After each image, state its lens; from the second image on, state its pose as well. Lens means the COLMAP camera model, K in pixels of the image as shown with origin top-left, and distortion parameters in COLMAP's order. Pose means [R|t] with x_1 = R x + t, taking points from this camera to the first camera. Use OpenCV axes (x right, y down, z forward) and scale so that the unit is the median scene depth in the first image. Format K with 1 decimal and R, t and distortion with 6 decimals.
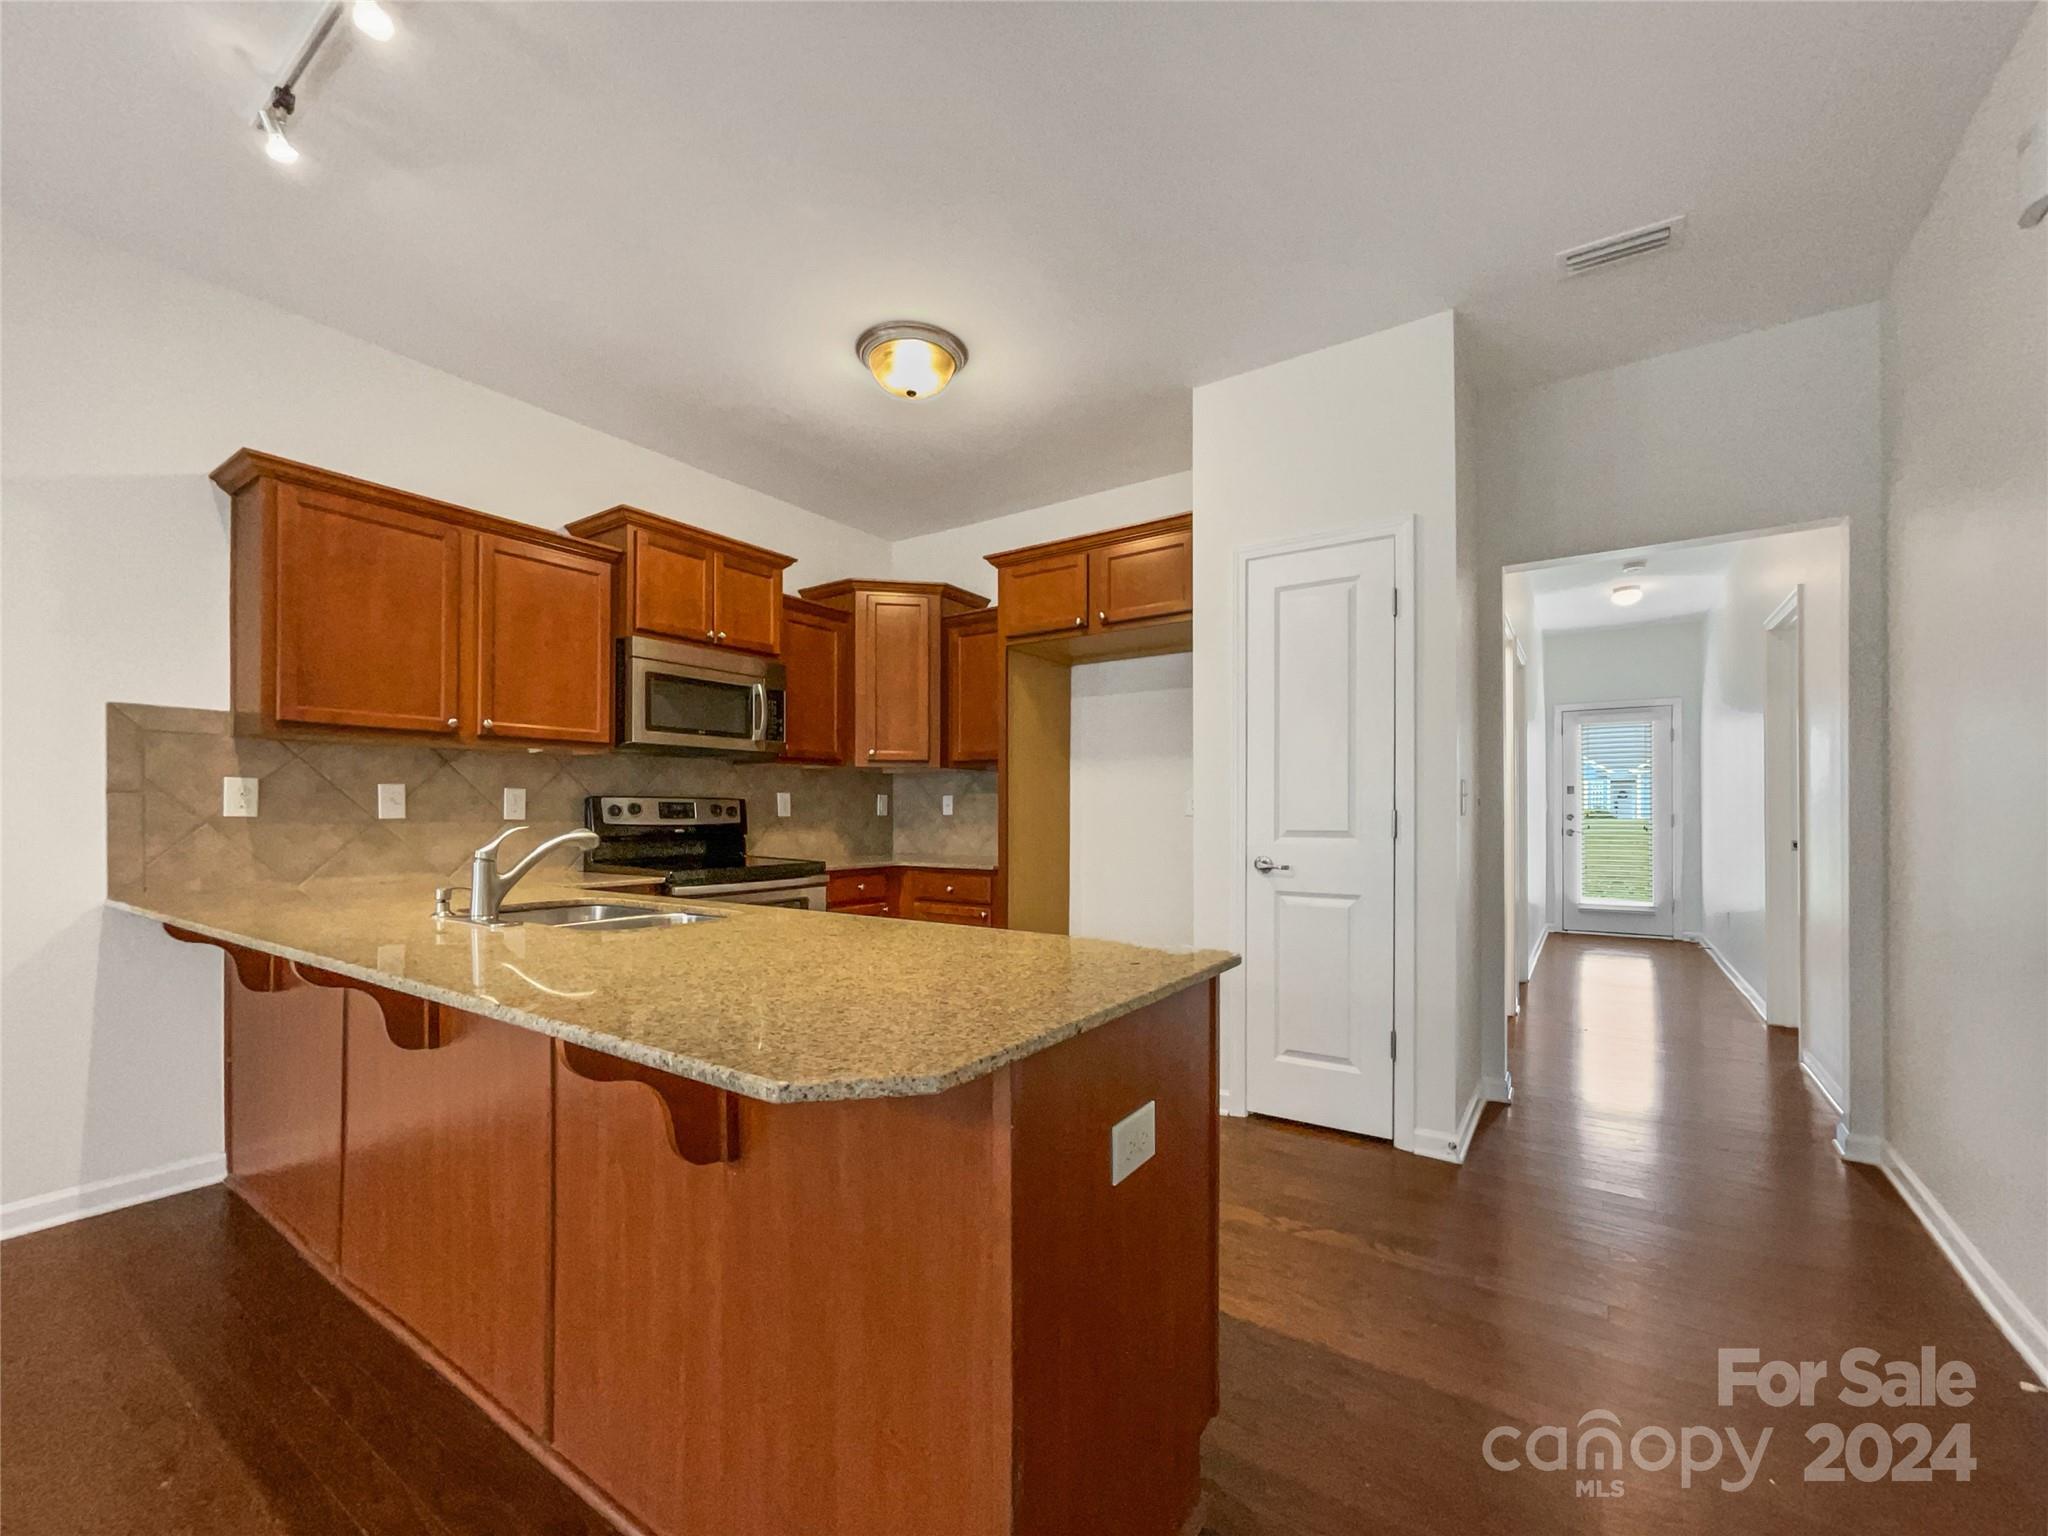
lens RADIAL K [[840.9, 0, 1024.0], [0, 840.9, 809.9], [0, 0, 1]] dist [-0.002379, 0.000135]
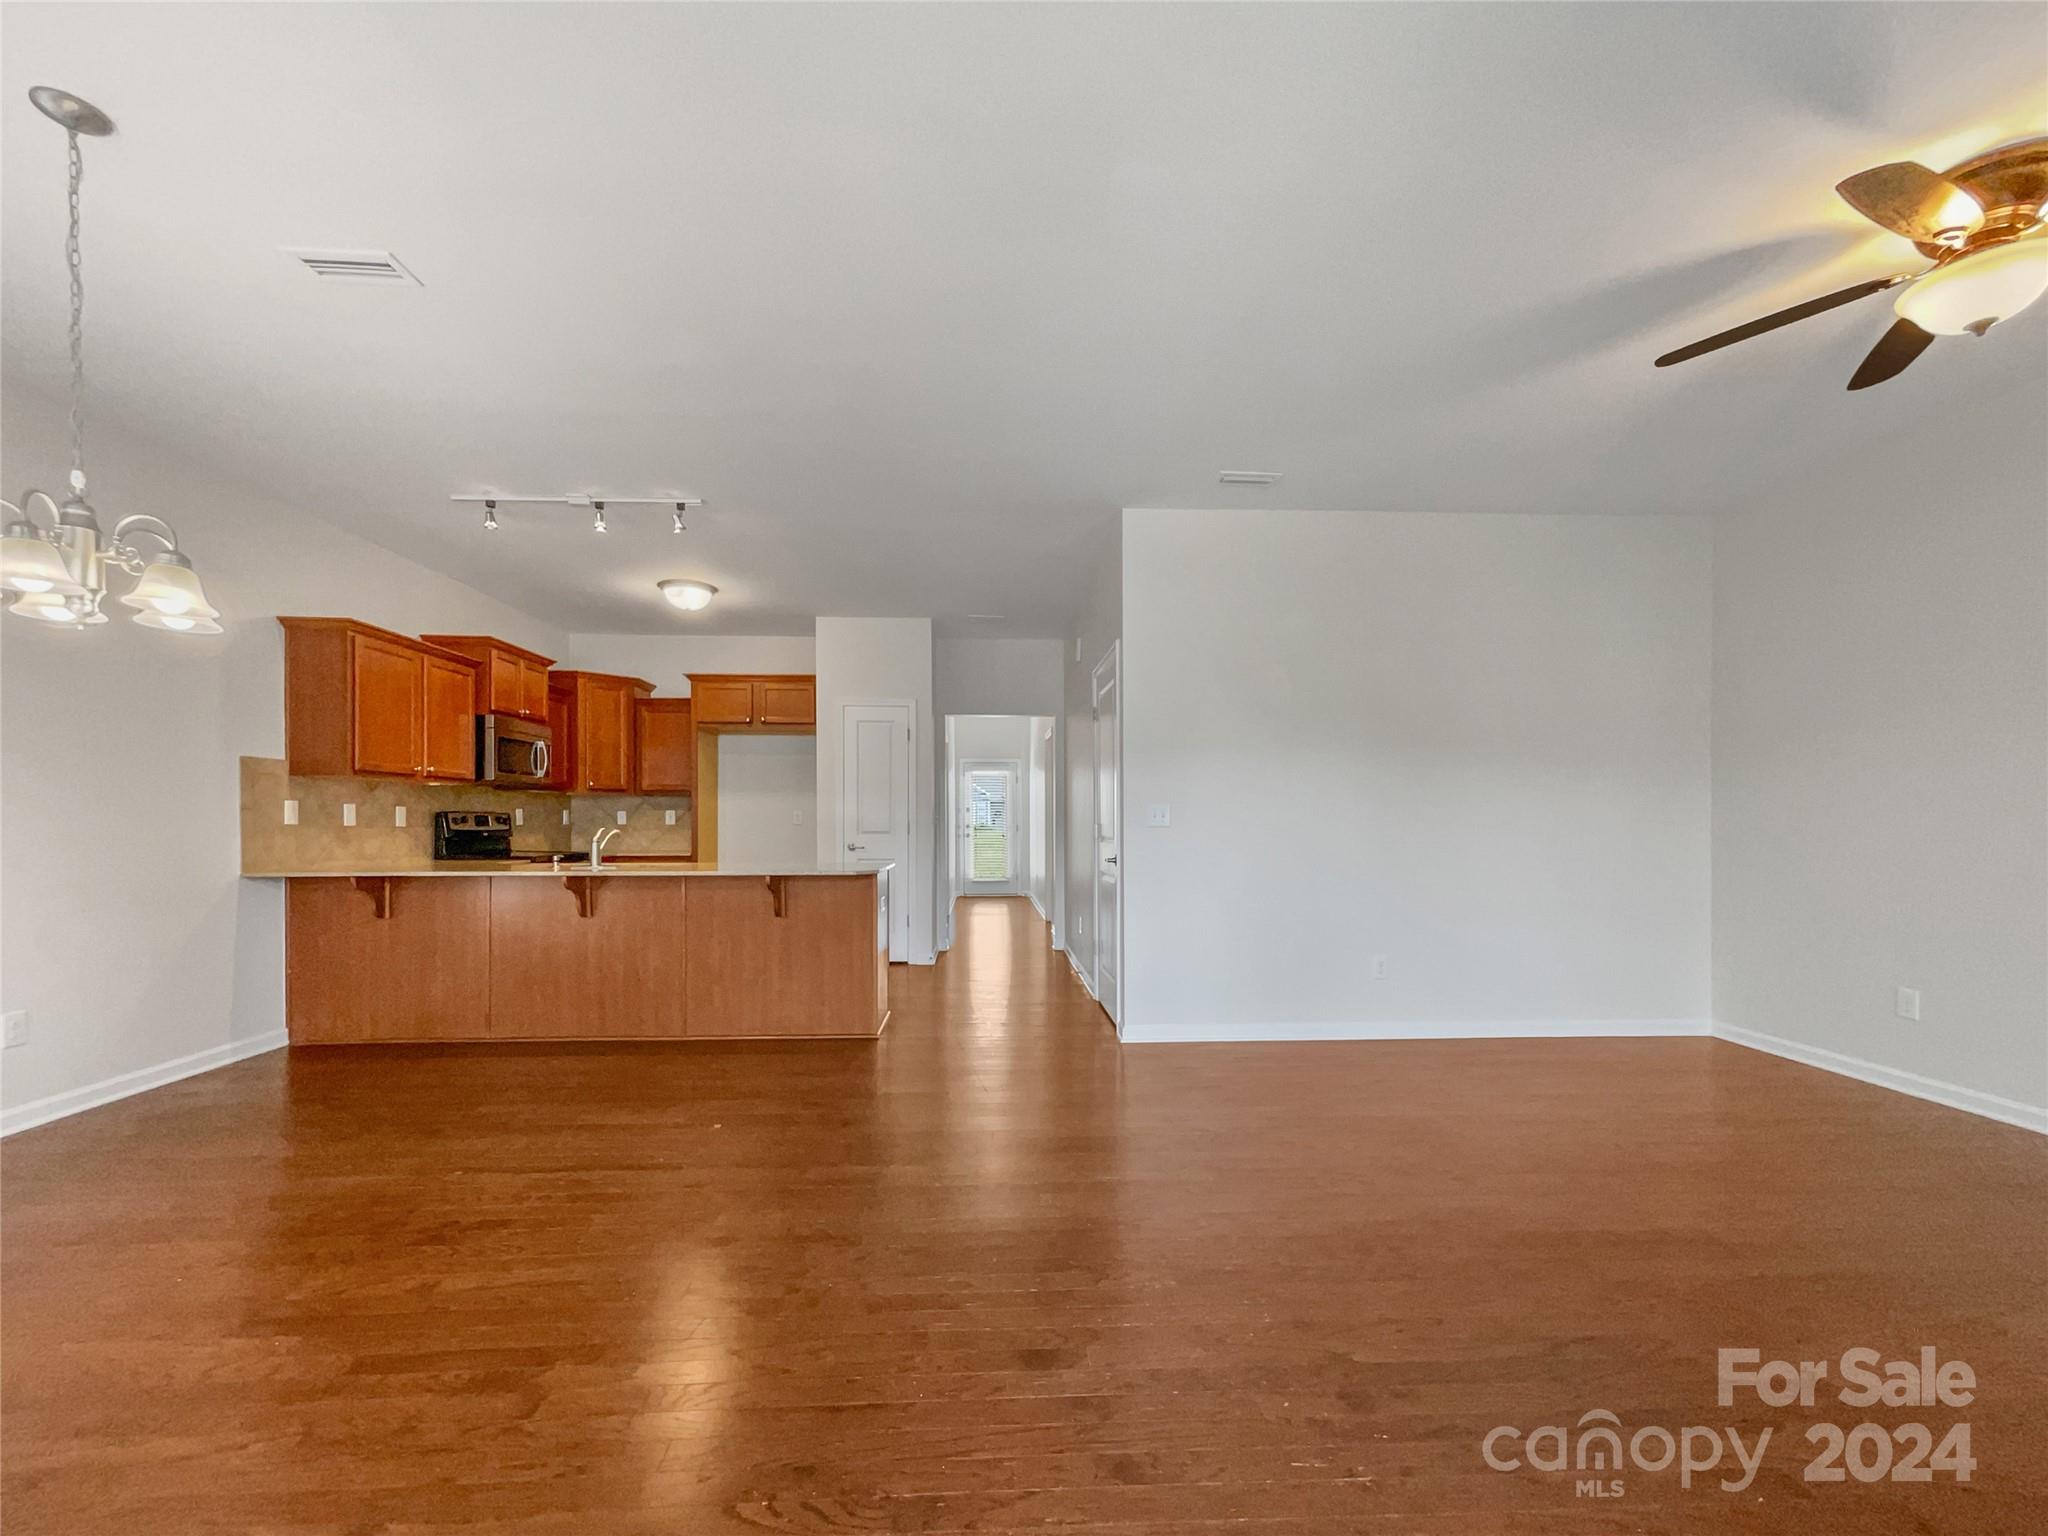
lens RADIAL K [[847.2, 0, 1024.0], [0, 847.2, 824.6], [0, 0, 1]] dist [0.010805, 0.000450]
pose [[0.797990, -0.000220, 0.602671, -0.630653], [-0.002393, 0.999991, 0.003533, -0.000664], [-0.602666, -0.004261, 0.797982, -0.942987]]
